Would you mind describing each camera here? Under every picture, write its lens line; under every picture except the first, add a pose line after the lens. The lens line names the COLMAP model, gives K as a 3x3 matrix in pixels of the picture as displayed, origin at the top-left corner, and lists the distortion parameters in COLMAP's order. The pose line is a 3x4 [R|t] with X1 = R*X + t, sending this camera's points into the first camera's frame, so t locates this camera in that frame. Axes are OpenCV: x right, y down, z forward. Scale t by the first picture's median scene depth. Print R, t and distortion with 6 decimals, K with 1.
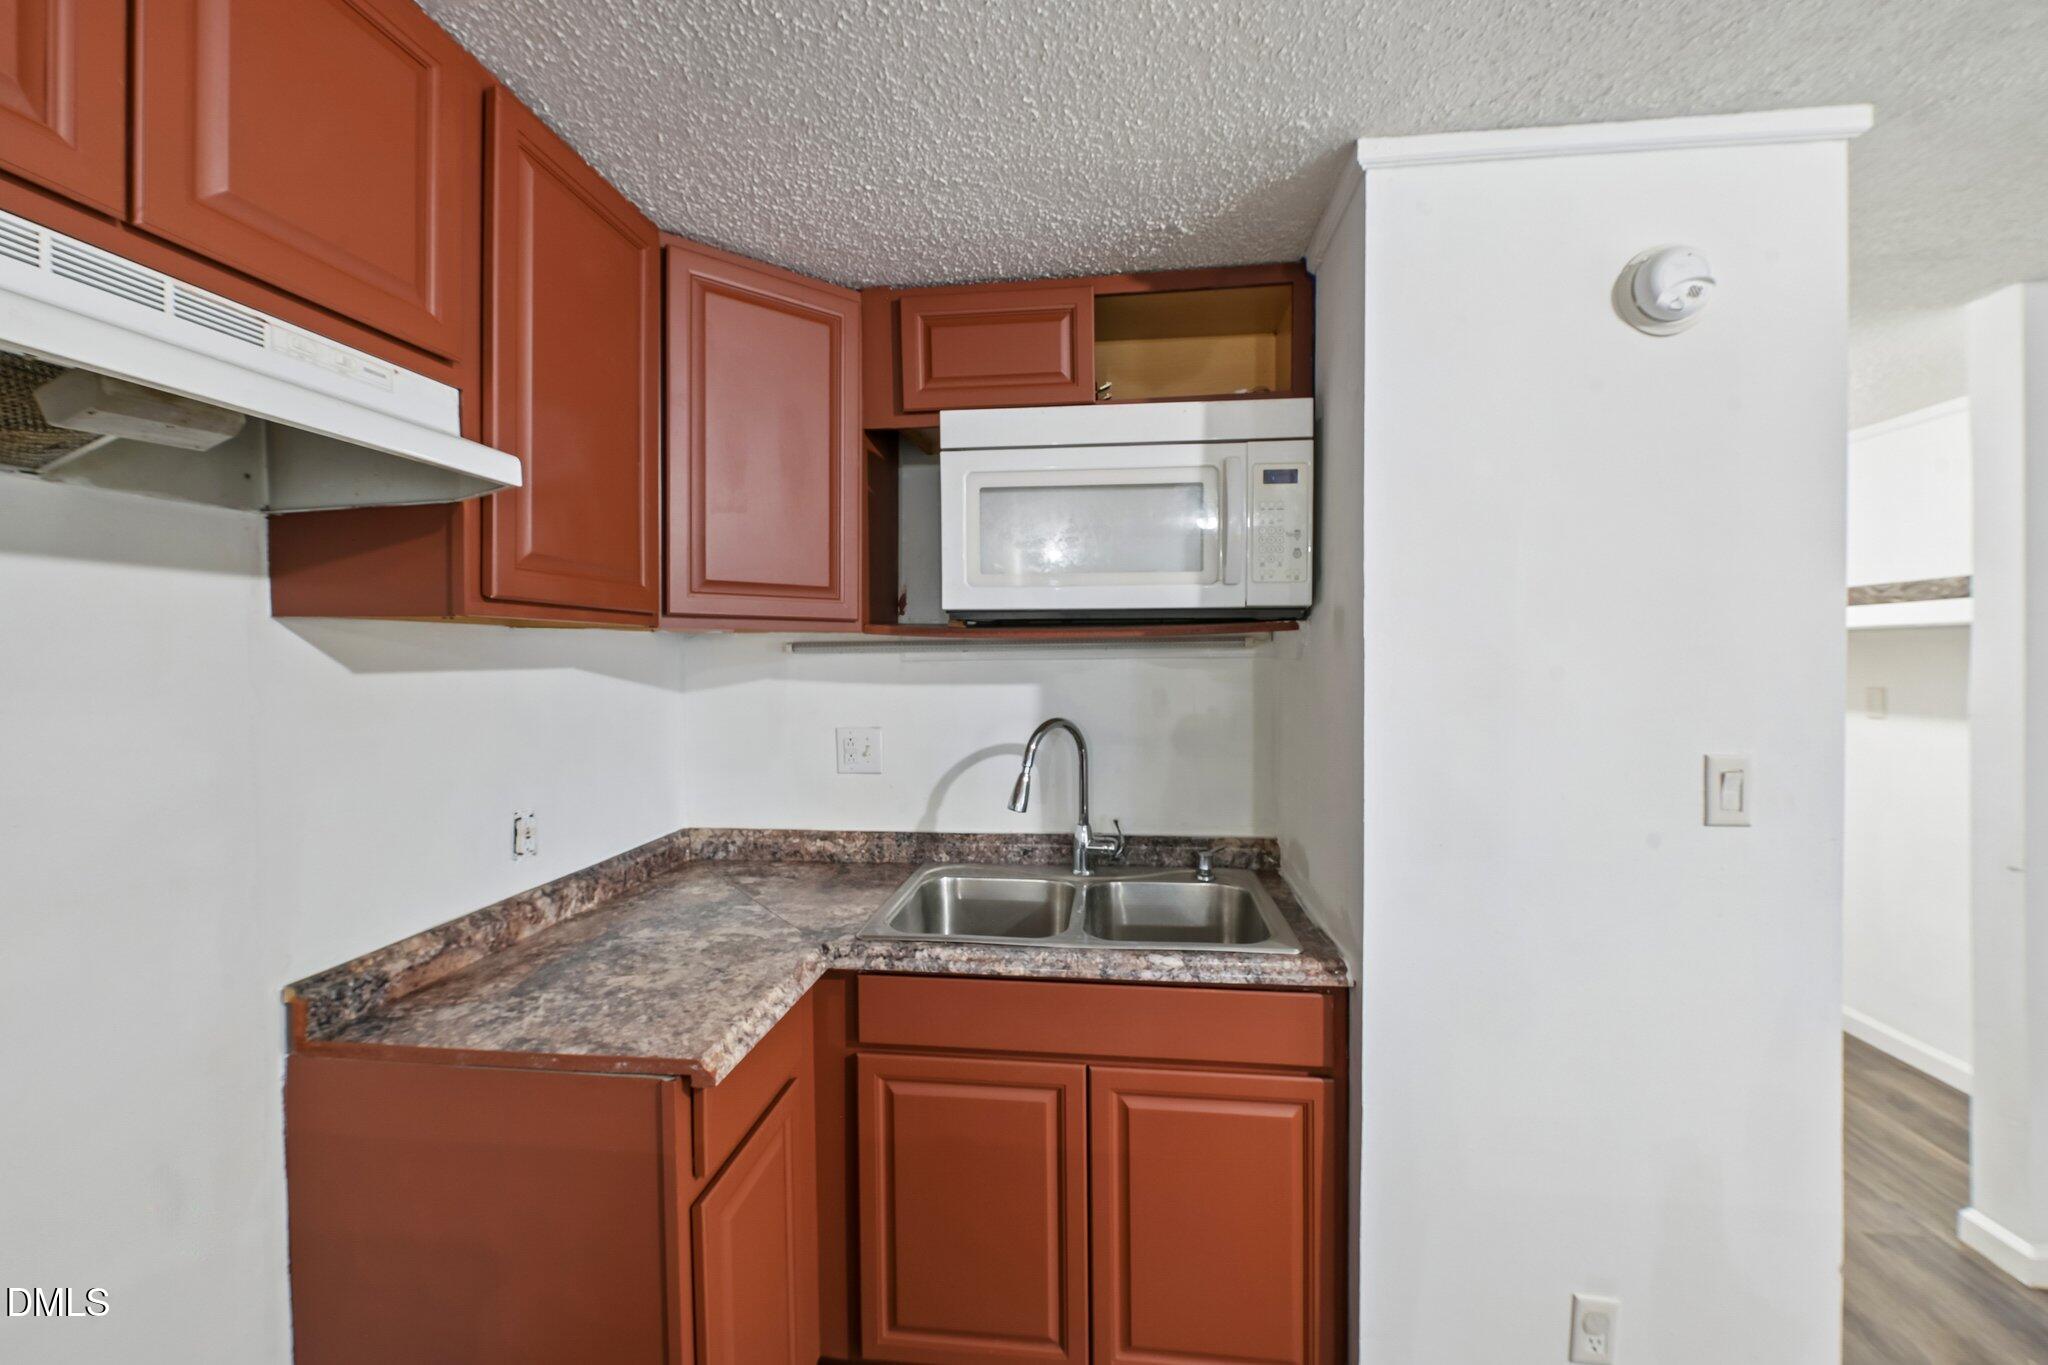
lens RADIAL K [[800.4, 0, 1045.2], [0, 800.4, 666.1], [0, 0, 1]] dist [-0.004754, -0.003246]
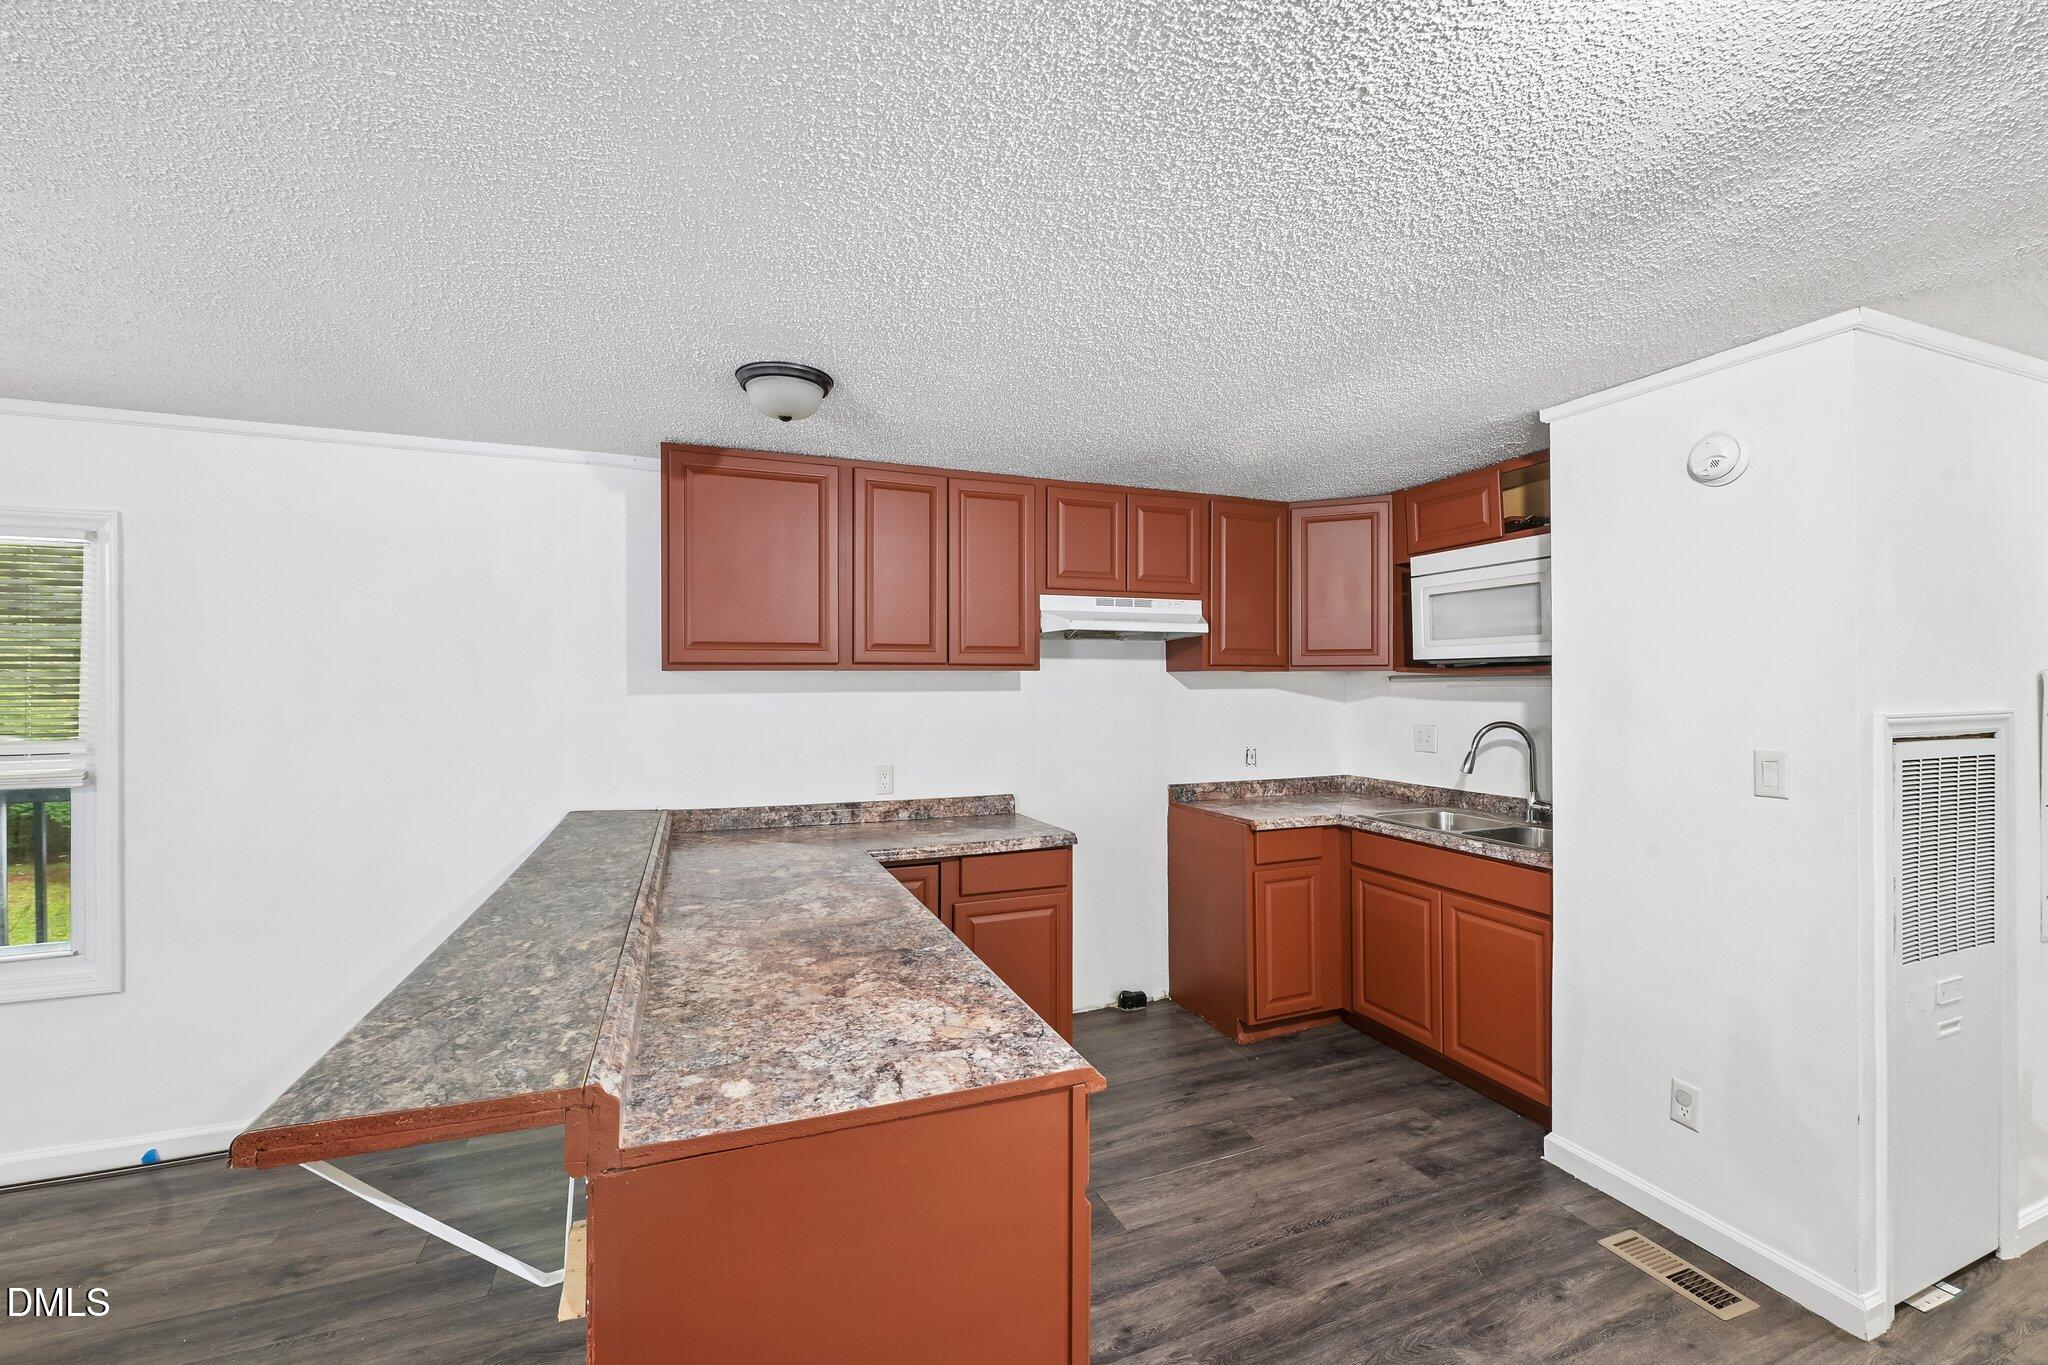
lens RADIAL K [[800.4, 0, 990.2], [0, 800.4, 674.2], [0, 0, 1]] dist [-0.004754, -0.003246]
pose [[0.428641, -0.007460, -0.903444, 1.249729], [-0.010615, 0.999855, -0.013293, -0.000101], [0.903412, 0.015288, 0.428500, -0.790574]]
